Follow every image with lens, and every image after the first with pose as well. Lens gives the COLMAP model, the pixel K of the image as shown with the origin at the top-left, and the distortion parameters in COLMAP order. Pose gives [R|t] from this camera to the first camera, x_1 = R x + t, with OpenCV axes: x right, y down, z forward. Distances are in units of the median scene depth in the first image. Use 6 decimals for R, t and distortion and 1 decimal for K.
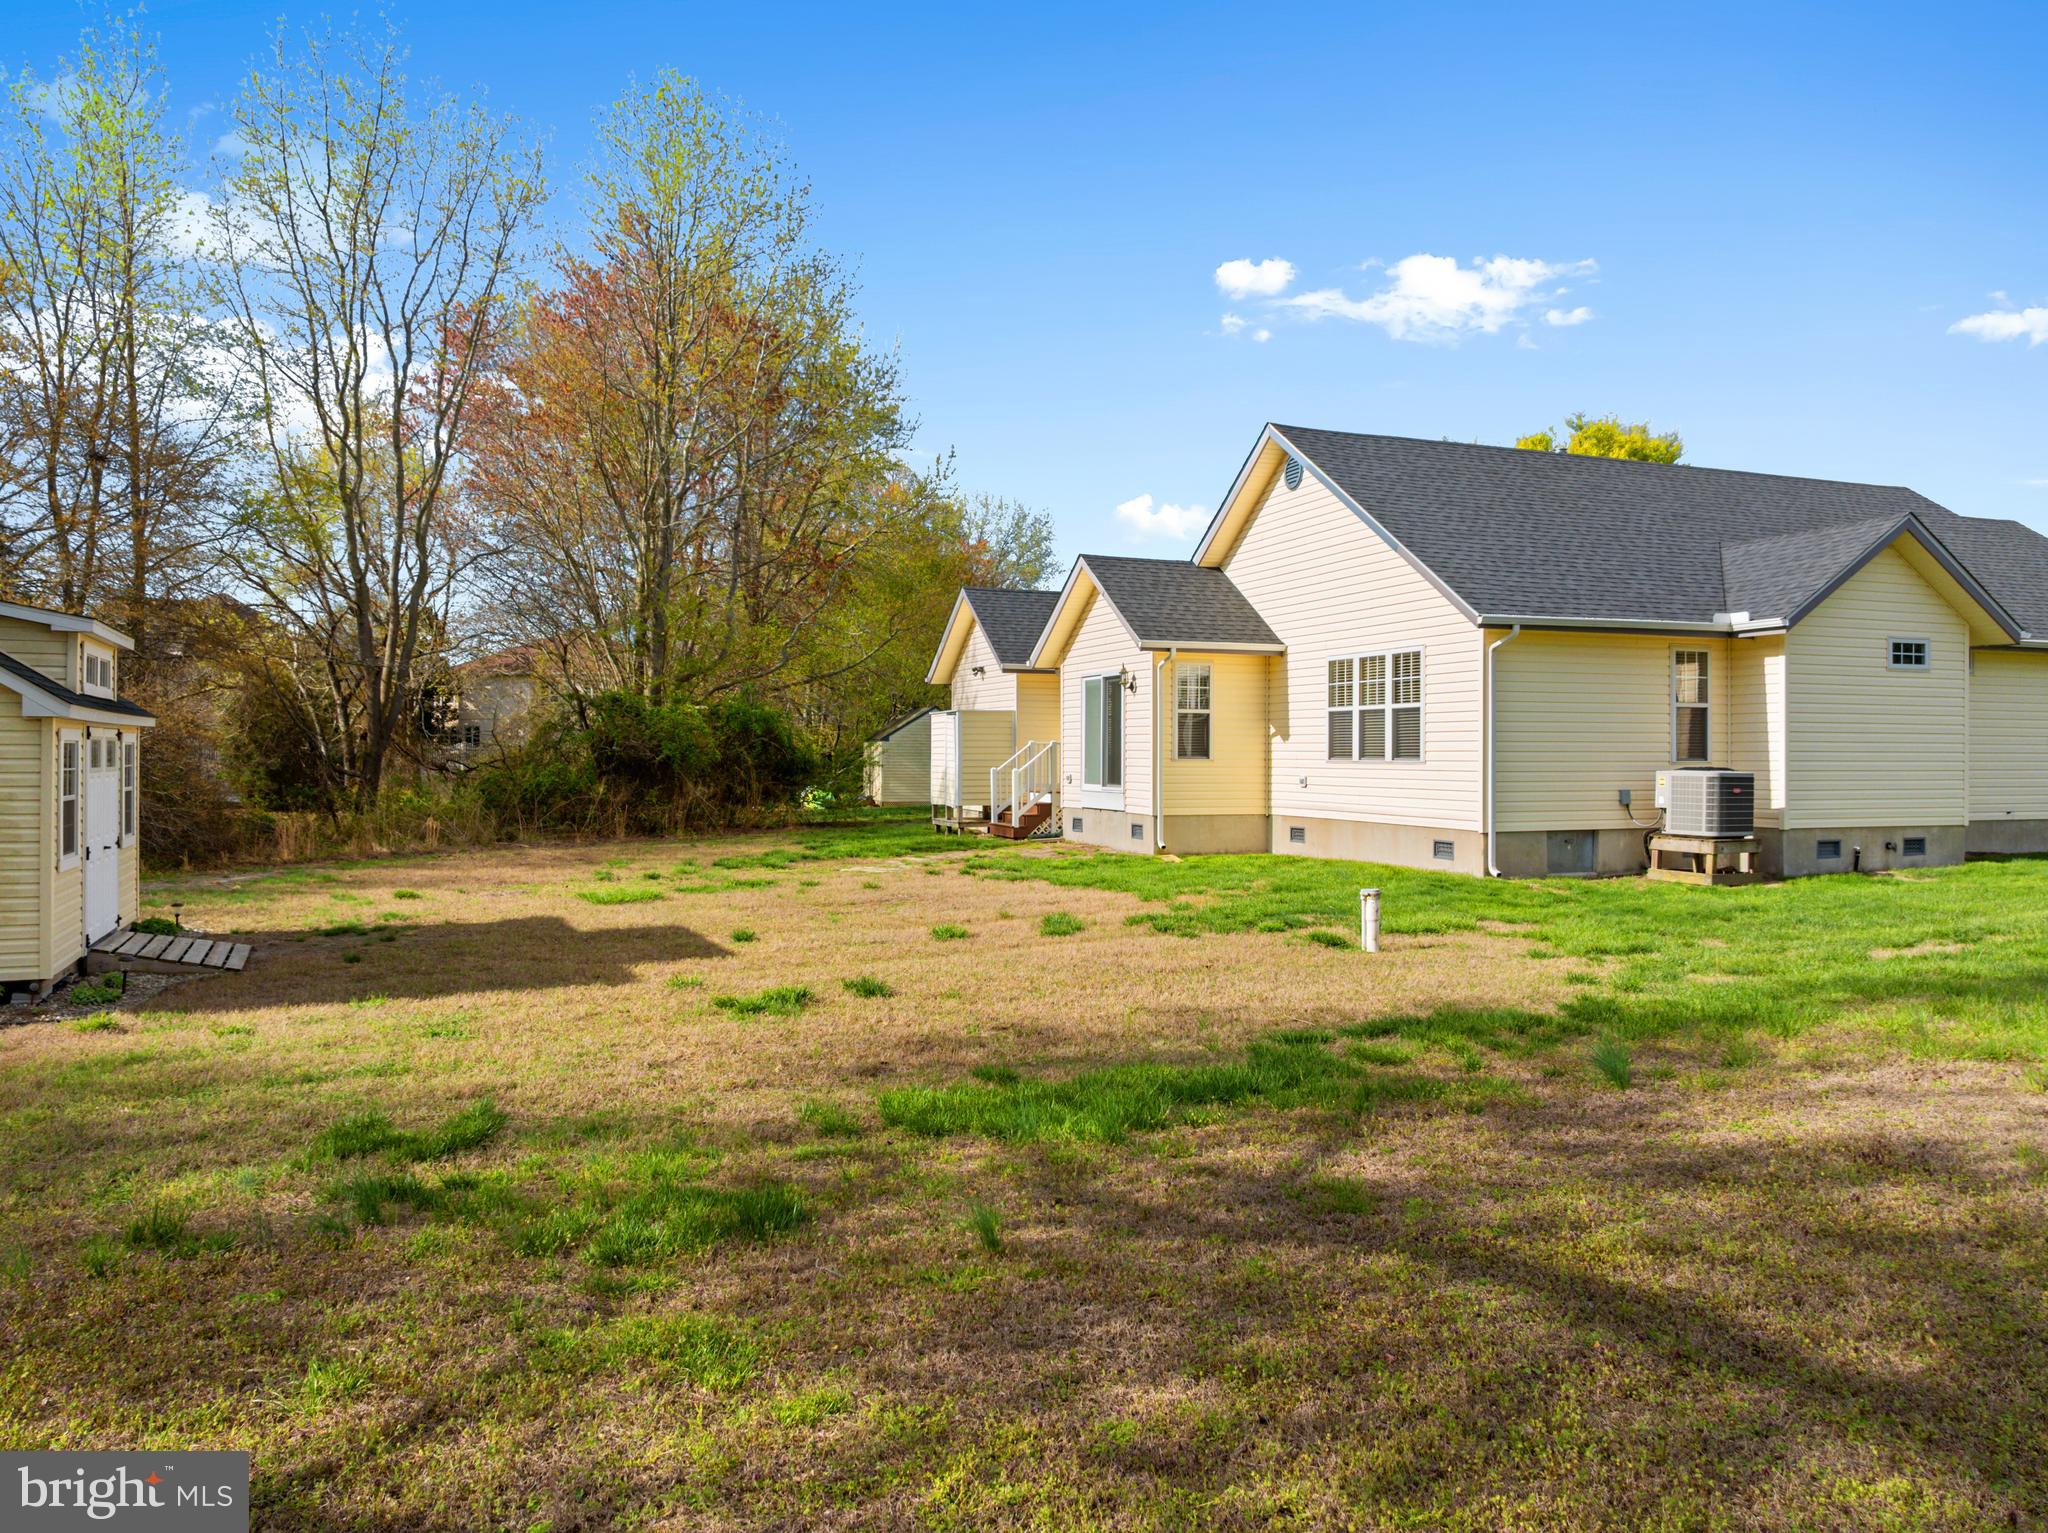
lens RADIAL K [[1463.2, 0, 1017.1], [0, 1463.2, 700.9], [0, 0, 1]] dist [-0.025180, -0.000875]
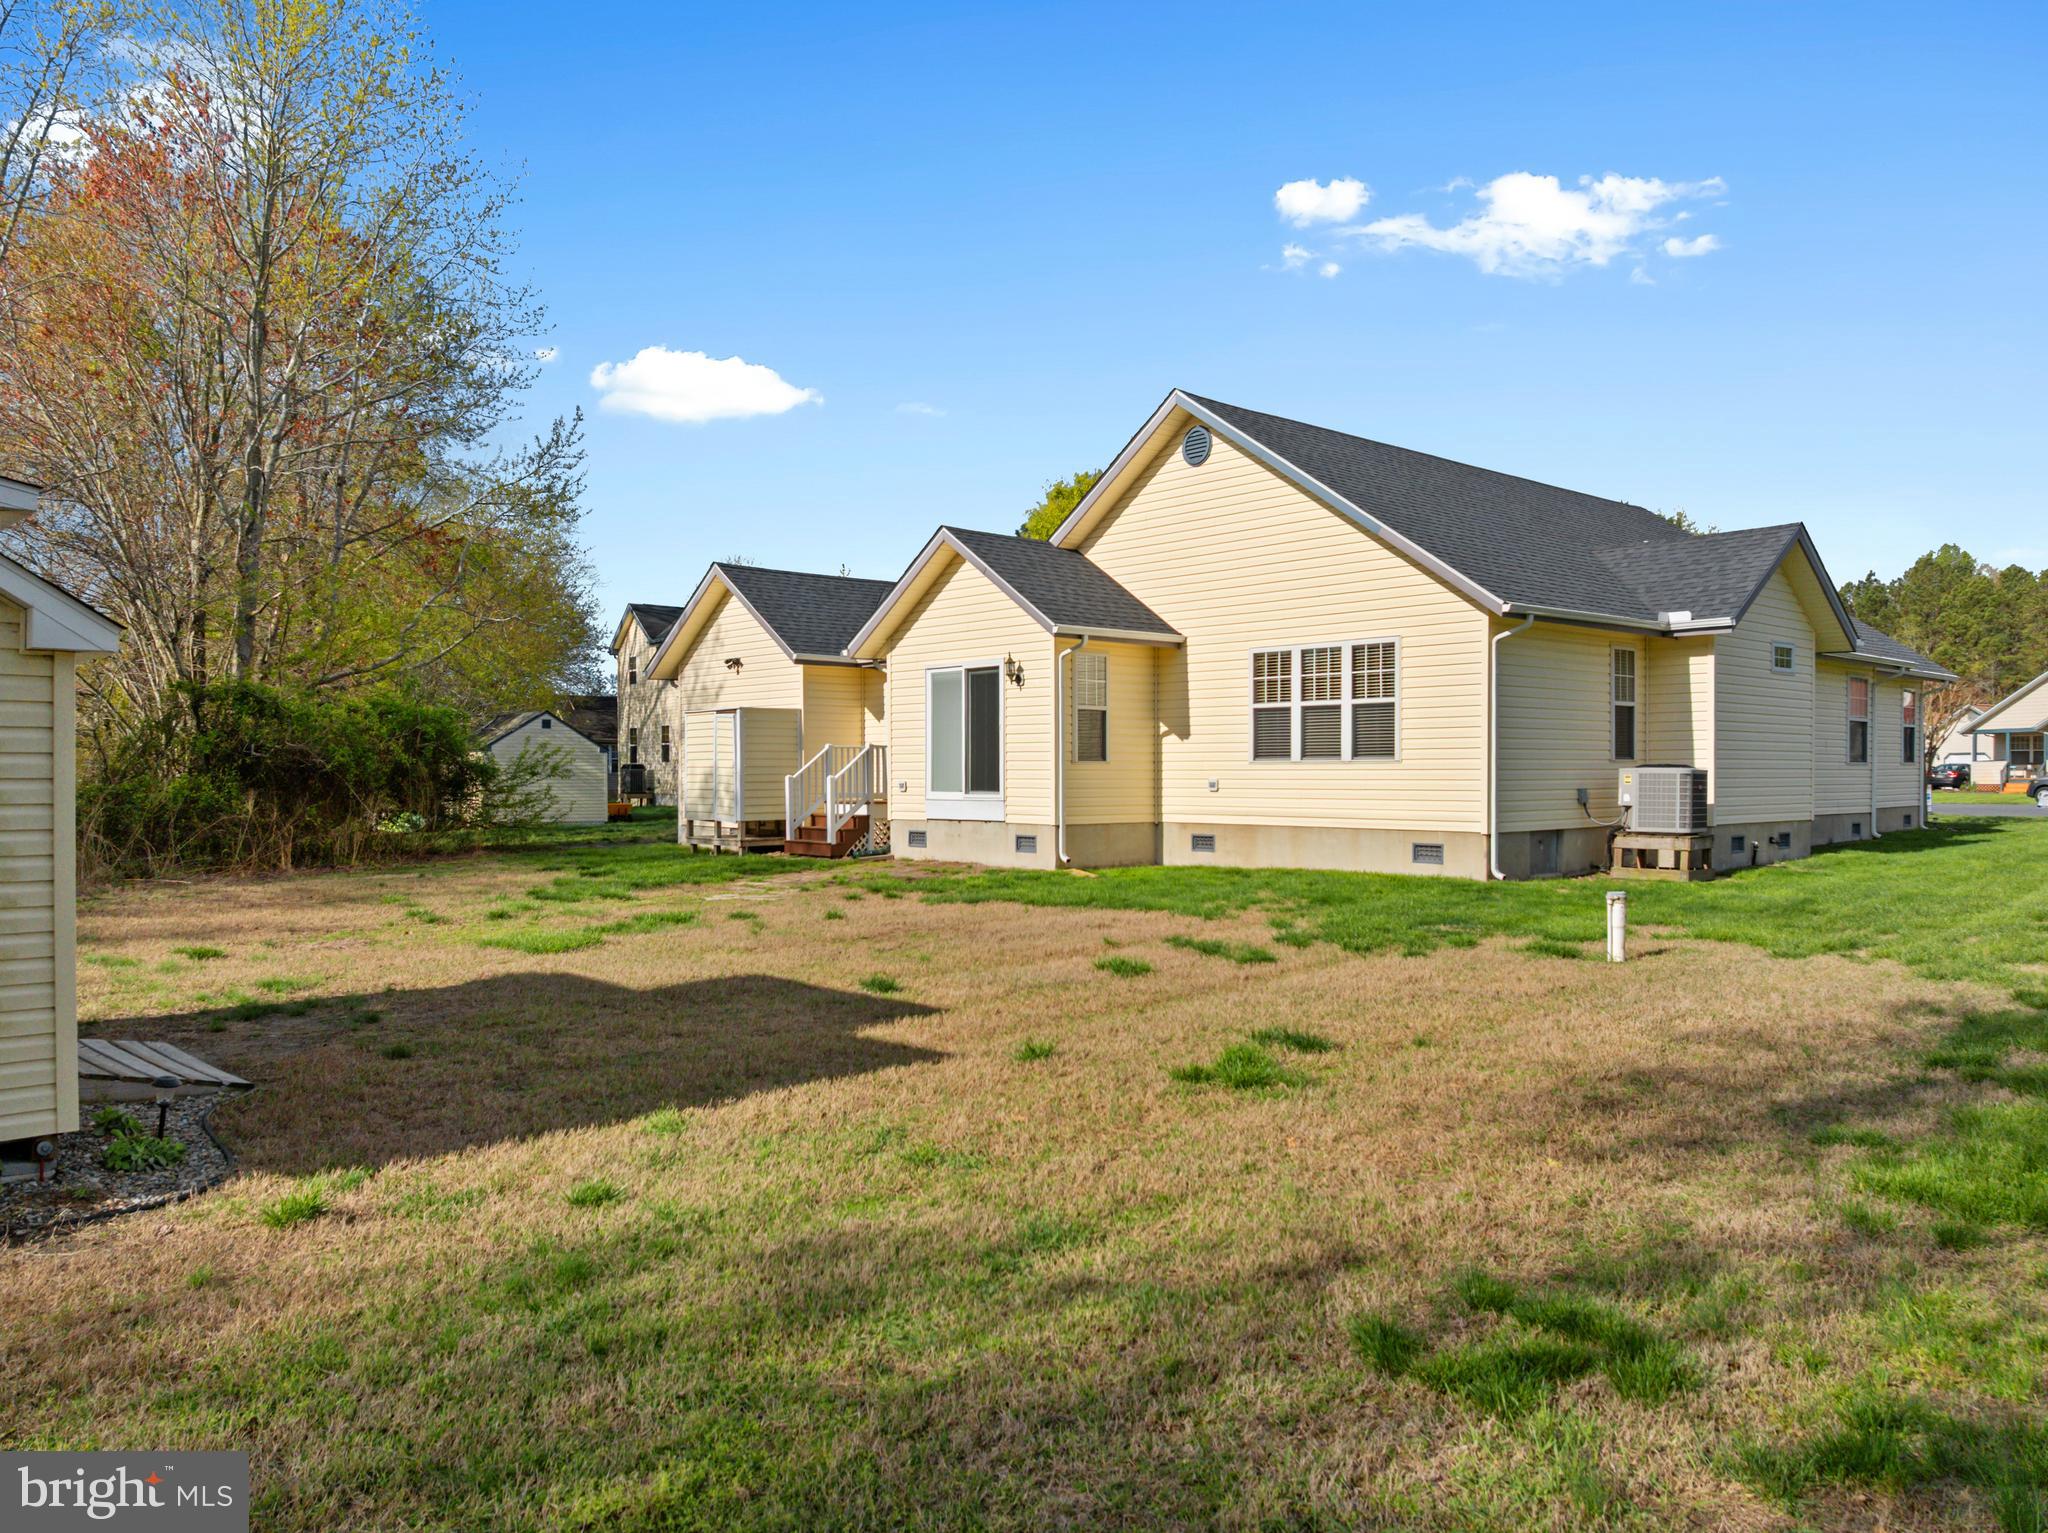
lens RADIAL K [[1490.3, 0, 1024.0], [0, 1490.3, 766.5], [0, 0, 1]] dist [-0.008215, -0.001492]
pose [[0.928413, -0.002835, 0.371539, -0.271488], [-0.008693, 0.999531, 0.029348, 0.017910], [-0.371449, -0.030477, 0.927953, 0.185405]]
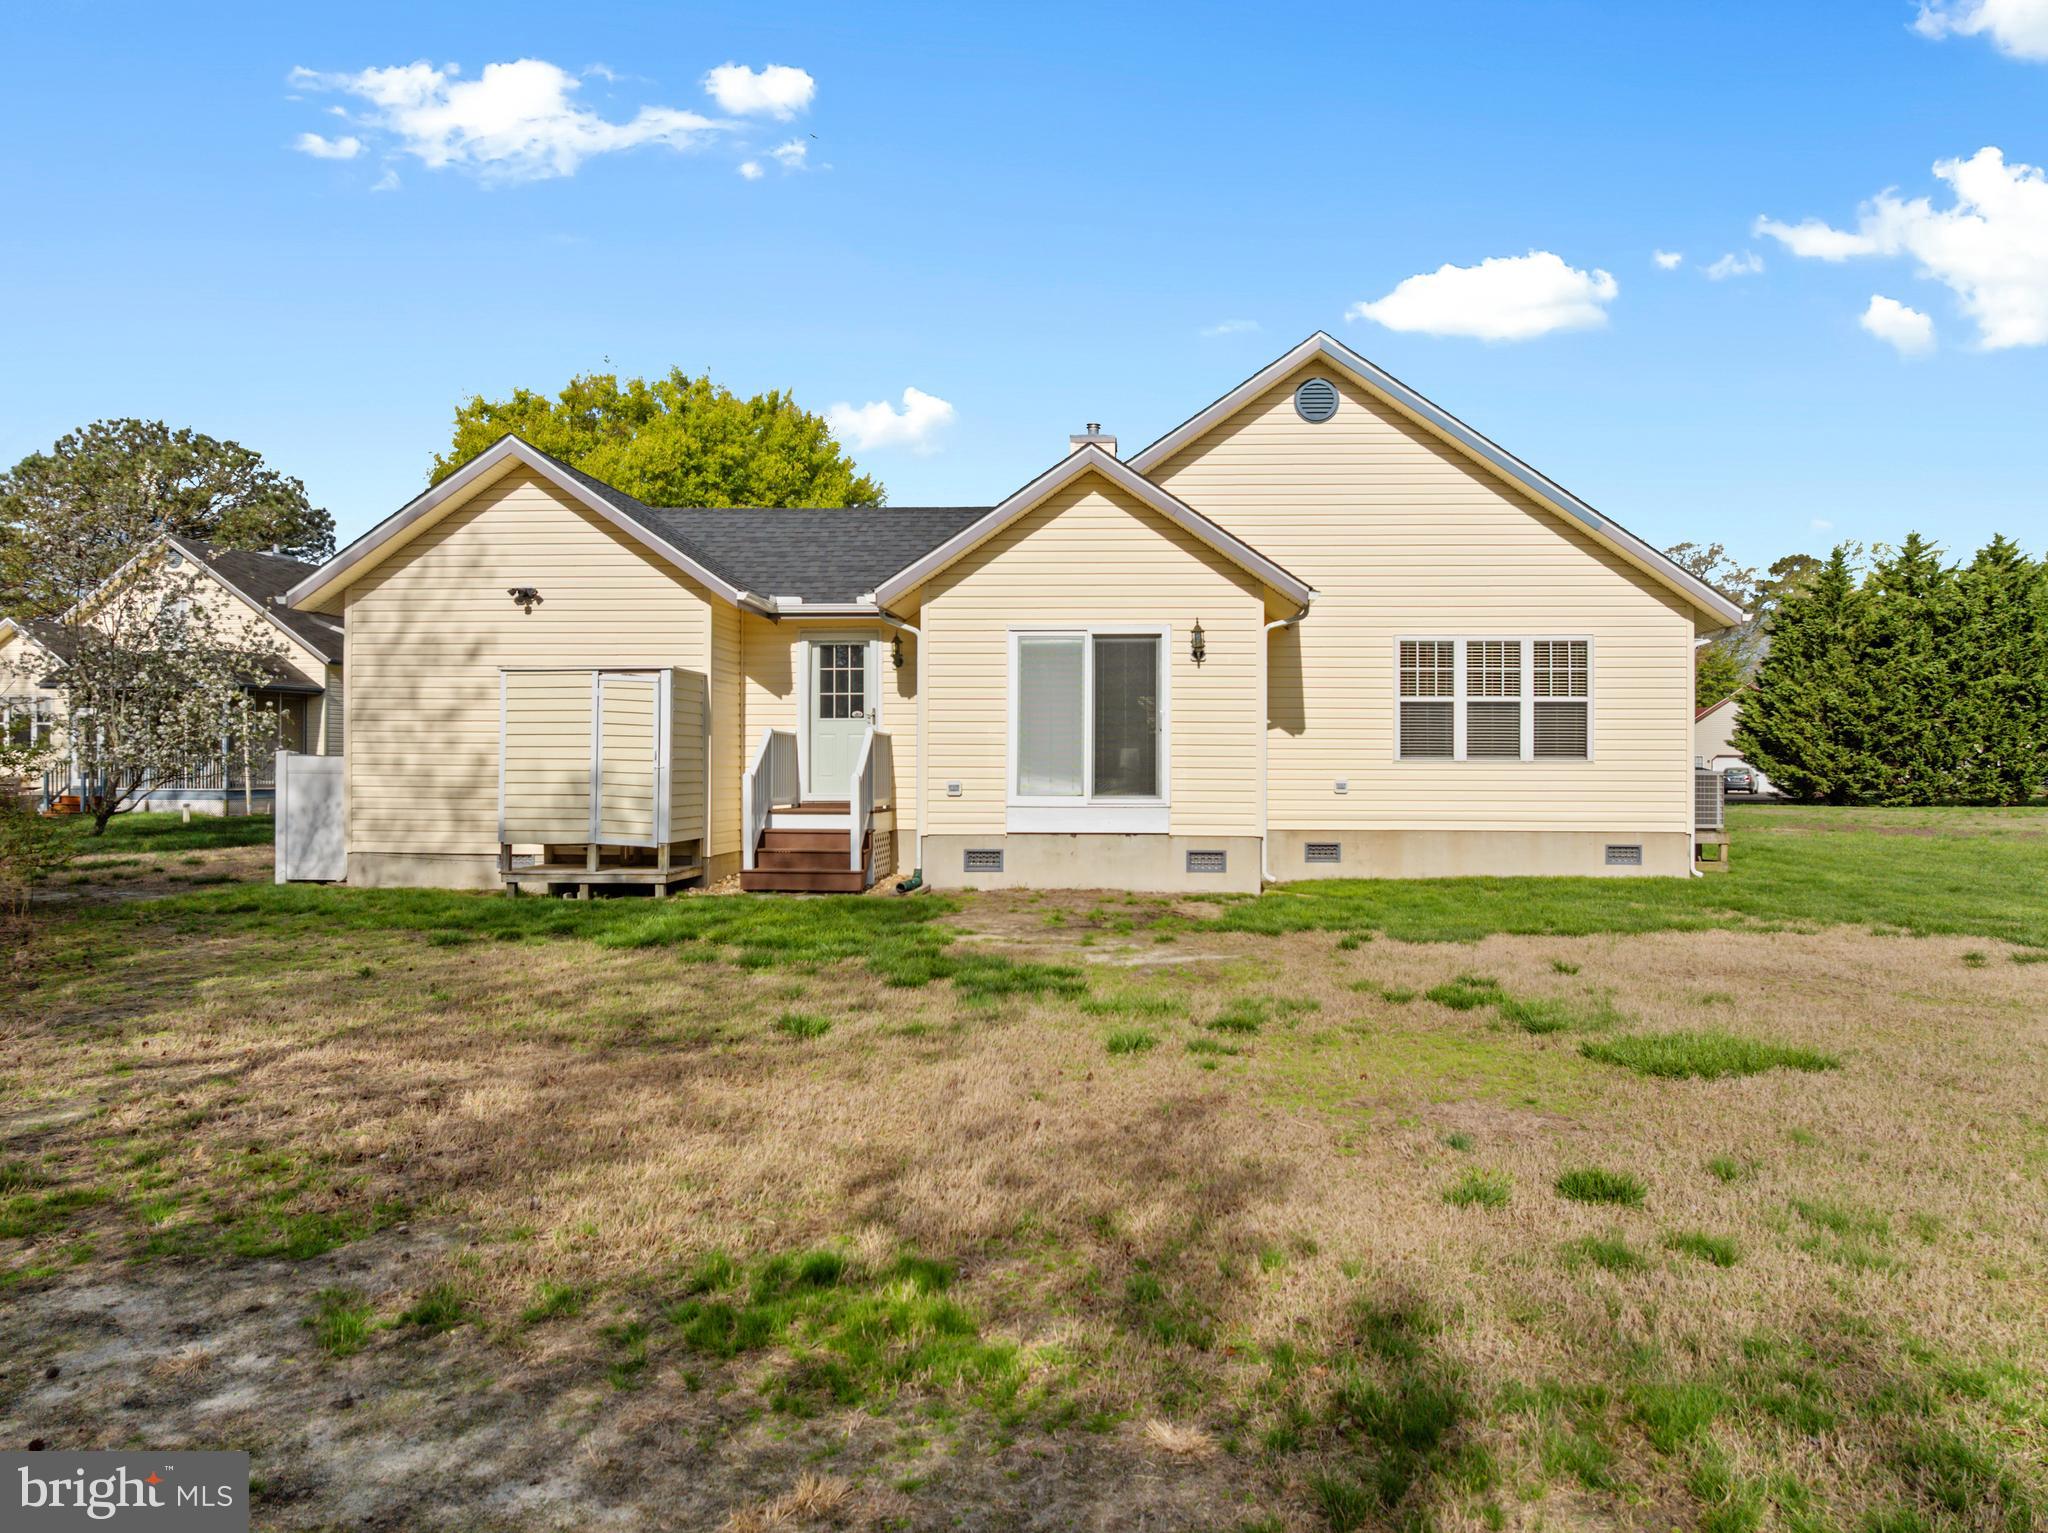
lens RADIAL K [[1429.0, 0, 1024.0], [0, 1429.0, 766.5], [0, 0, 1]] dist [-0.007321, -0.002364]
pose [[0.394969, 0.005954, 0.918675, -0.626936], [-0.035447, 0.999333, 0.008763, 0.045318], [-0.918011, -0.036026, 0.394916, 0.883513]]
